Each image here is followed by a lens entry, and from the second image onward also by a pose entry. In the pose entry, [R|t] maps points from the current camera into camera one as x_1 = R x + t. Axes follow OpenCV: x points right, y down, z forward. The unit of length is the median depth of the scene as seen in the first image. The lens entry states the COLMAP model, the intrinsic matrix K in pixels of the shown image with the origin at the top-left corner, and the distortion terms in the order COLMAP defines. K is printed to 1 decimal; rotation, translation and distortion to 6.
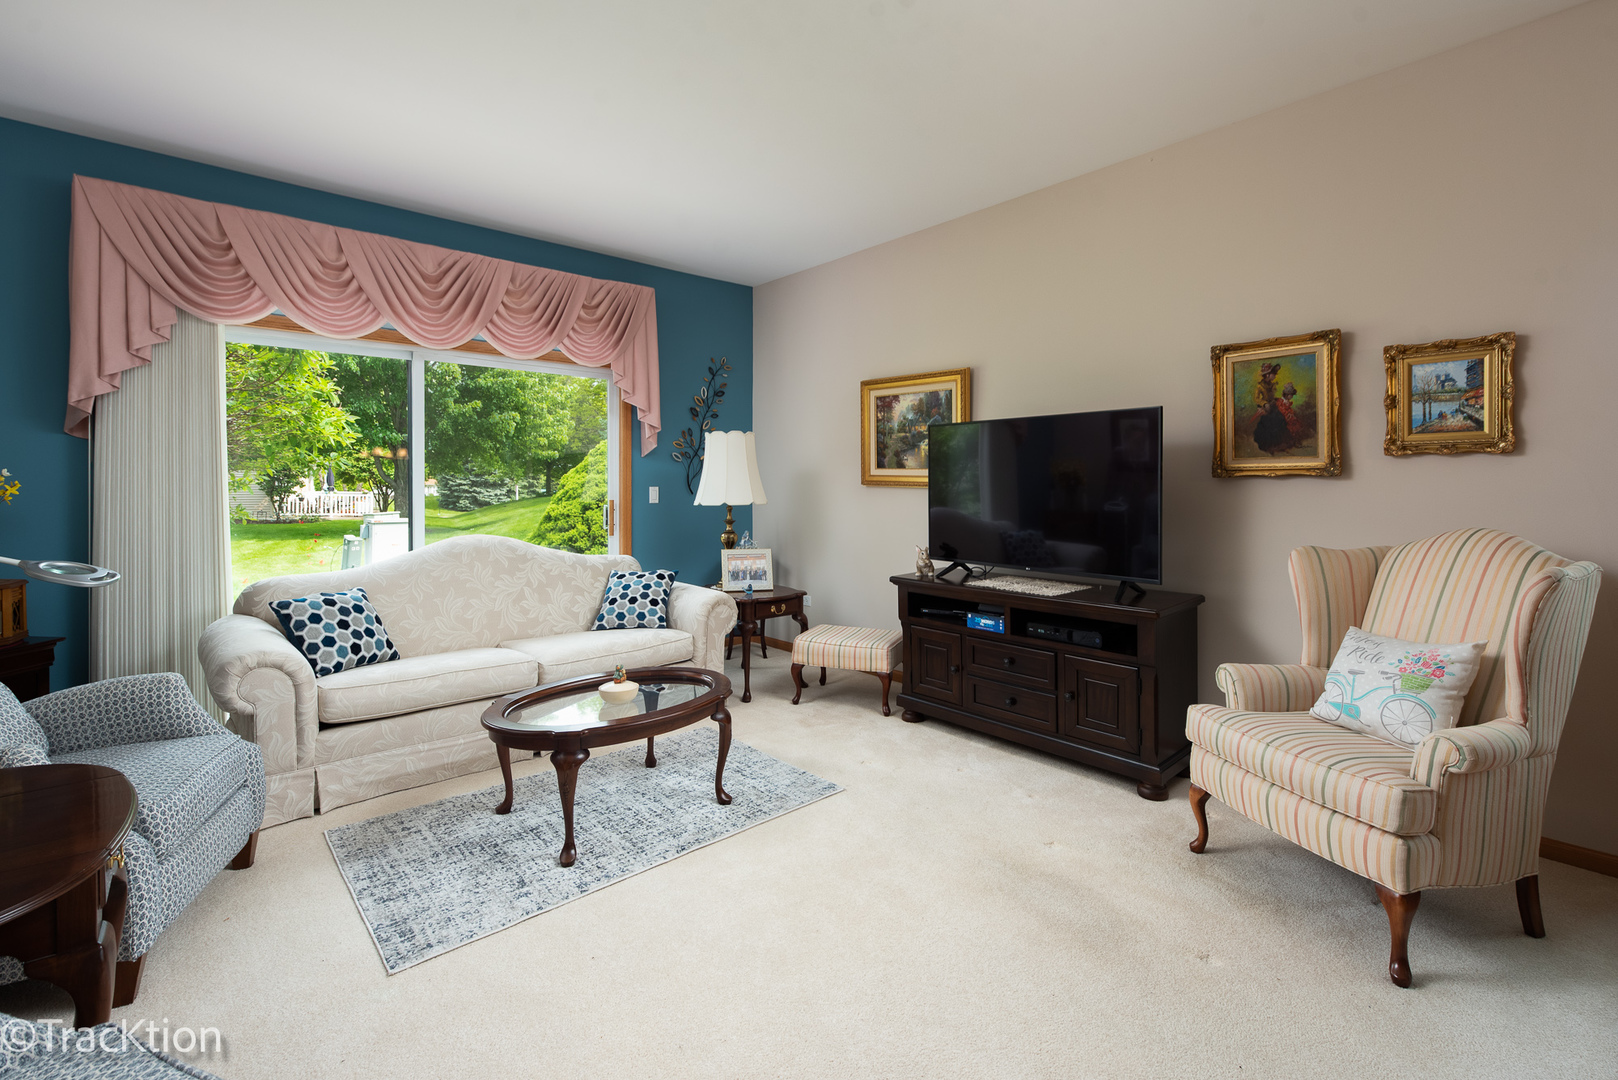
lens RADIAL K [[726.6, 0, 811.3], [0, 726.6, 493.2], [0, 0, 1]] dist [-0.000909, -0.001335]
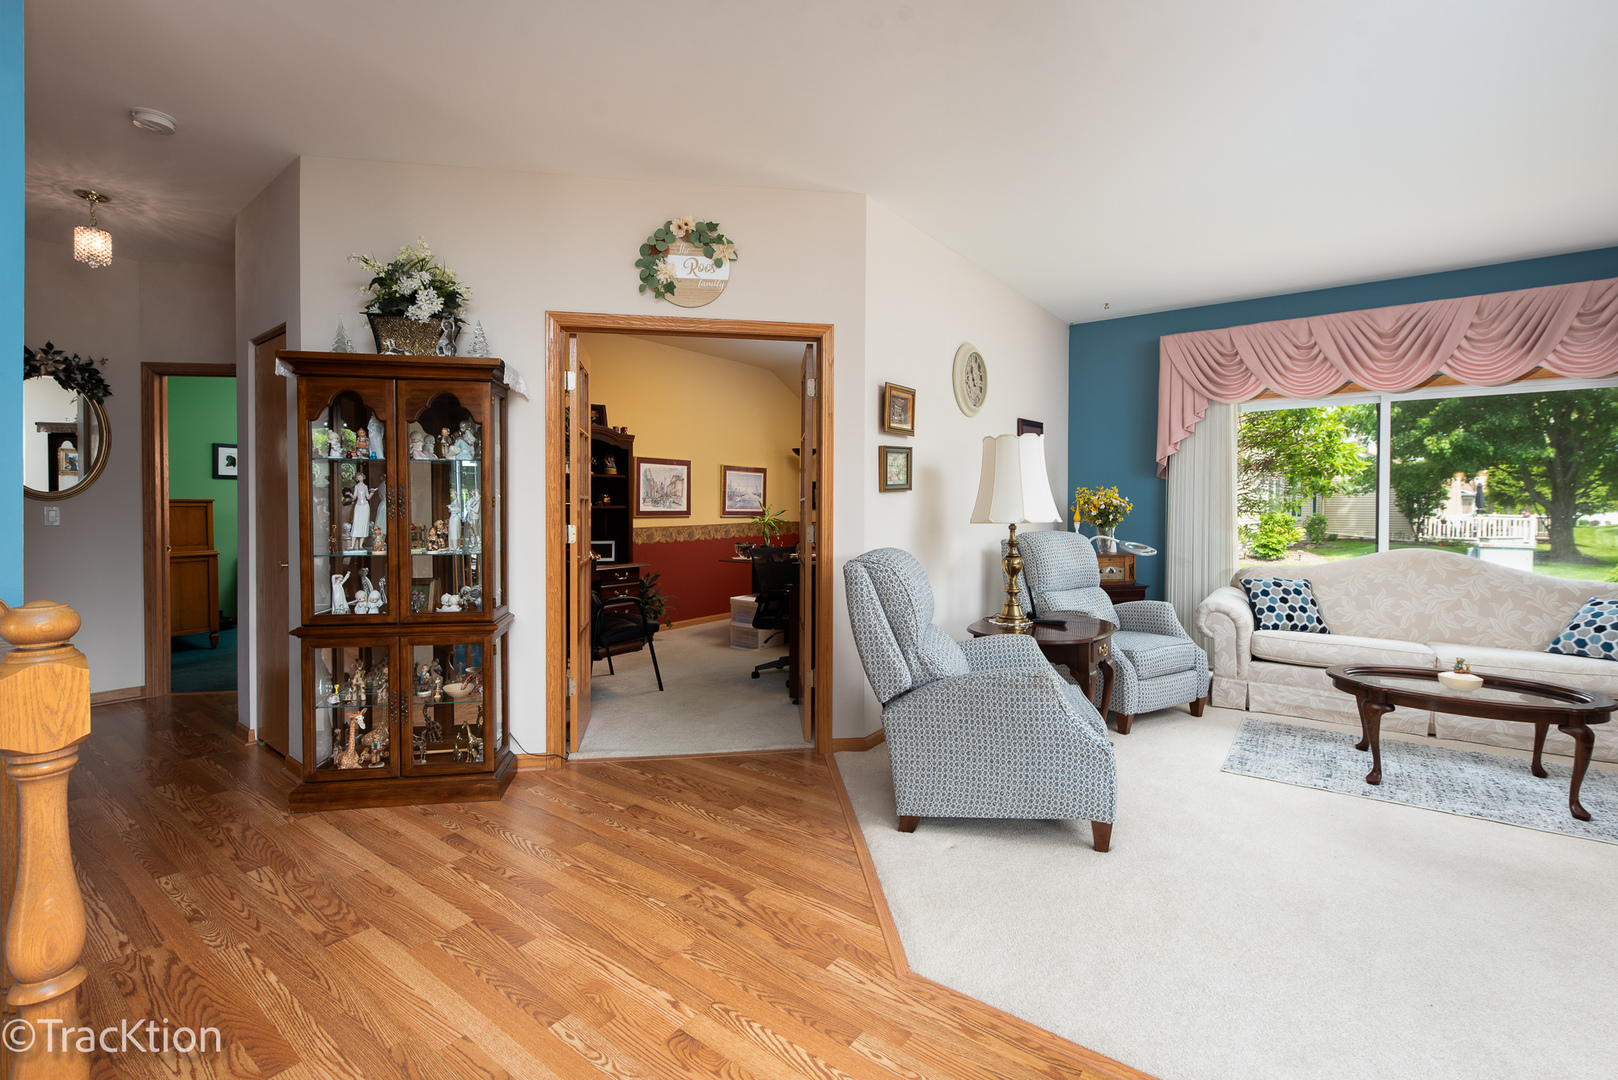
lens RADIAL K [[711.1, 0, 816.4], [0, 711.1, 520.0], [0, 0, 1]] dist [-0.000846, -0.000419]
pose [[0.213440, 0.019051, -0.976771, 0.526800], [-0.012378, 0.999782, 0.016795, 0.006166], [0.976878, 0.008505, 0.213629, -0.219564]]
